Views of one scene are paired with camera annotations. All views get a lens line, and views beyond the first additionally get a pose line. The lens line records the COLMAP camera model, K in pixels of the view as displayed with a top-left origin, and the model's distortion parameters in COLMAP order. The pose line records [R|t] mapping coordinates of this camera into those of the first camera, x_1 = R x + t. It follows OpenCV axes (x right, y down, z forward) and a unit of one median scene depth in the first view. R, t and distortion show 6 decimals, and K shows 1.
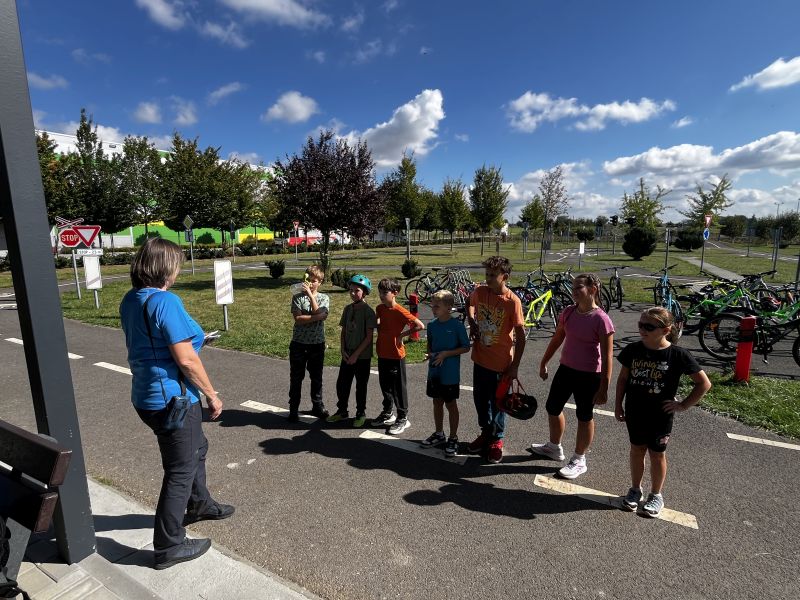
lens RADIAL K [[406.6, 0, 400.0], [0, 406.6, 300.0], [0, 0, 1]] dist [-0.001289, 0.000584]
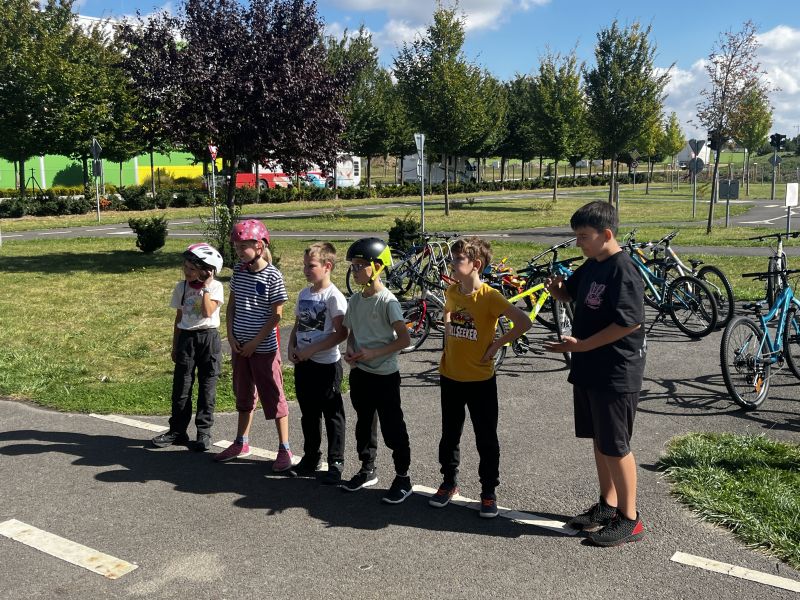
lens RADIAL K [[840.2, 0, 400.0], [0, 840.2, 300.0], [0, 0, 1]] dist [0.084319, -0.178068]
pose [[0.994652, 0.013902, -0.102348, 0.070313], [-0.014306, 0.999893, -0.003211, 0.002326], [0.102292, 0.004658, 0.994743, -0.012375]]
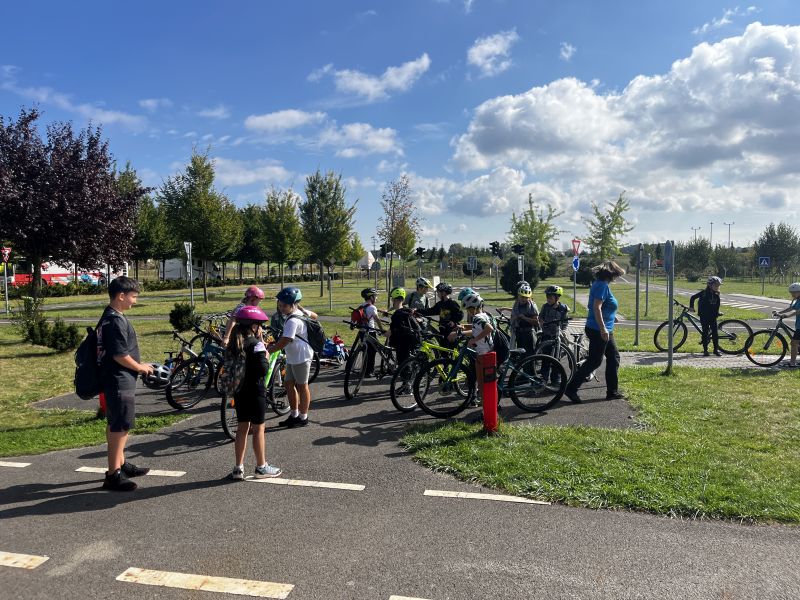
lens RADIAL K [[602.9, 0, 394.9], [0, 602.9, 304.5], [0, 0, 1]] dist [0.058039, -0.079849]
pose [[0.963072, -0.023053, 0.268253, 0.052714], [0.050152, 0.994250, -0.094610, 0.008200], [-0.264530, 0.104570, 0.958691, -0.025726]]
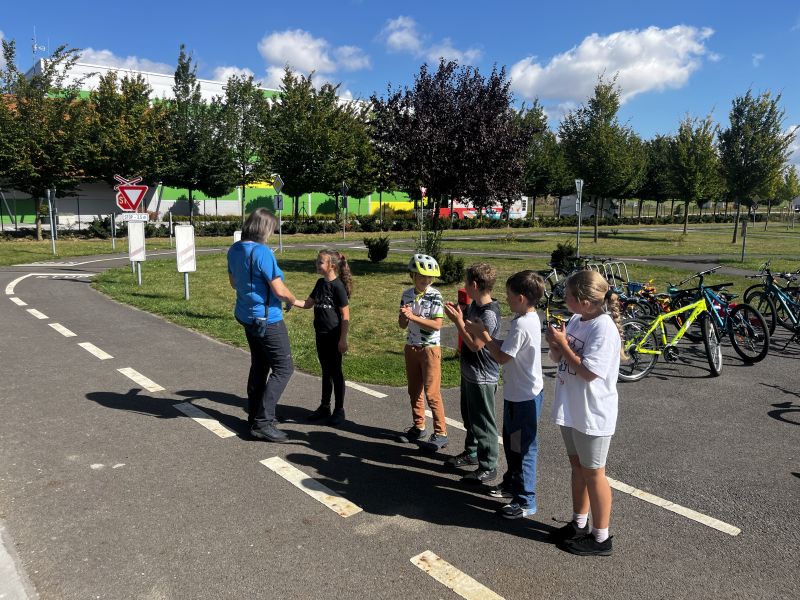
lens RADIAL K [[603.0, 0, 394.9], [0, 603.0, 298.7], [0, 0, 1]] dist [0.065427, -0.078478]
pose [[0.935829, 0.072349, -0.344949, 0.062050], [-0.074421, 0.997201, 0.007251, 0.000552], [0.344508, 0.018886, 0.938593, 0.001574]]
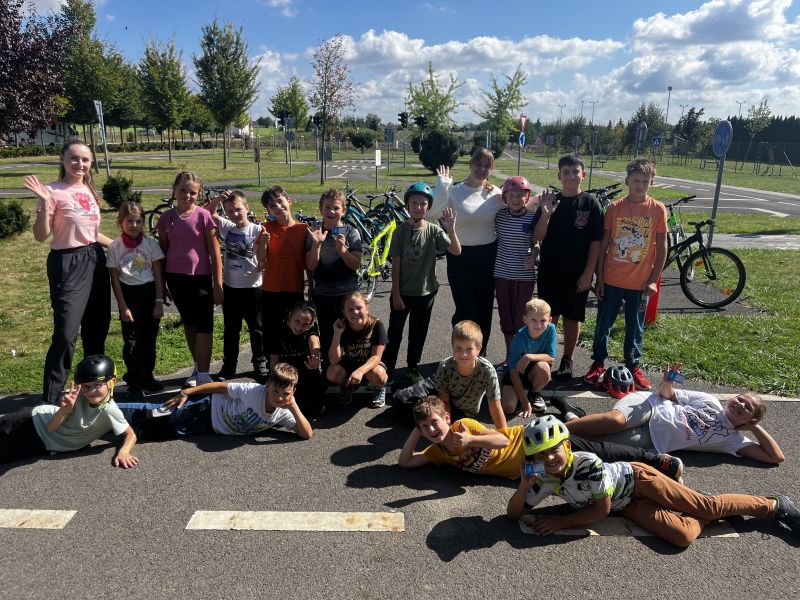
lens RADIAL K [[602.9, 0, 394.9], [0, 602.9, 304.5], [0, 0, 1]] dist [0.058039, -0.079849]
pose [[0.883053, -0.107120, 0.456885, -0.022979], [0.056772, 0.990833, 0.122581, -0.001899], [-0.465827, -0.082307, 0.881039, 0.029486]]
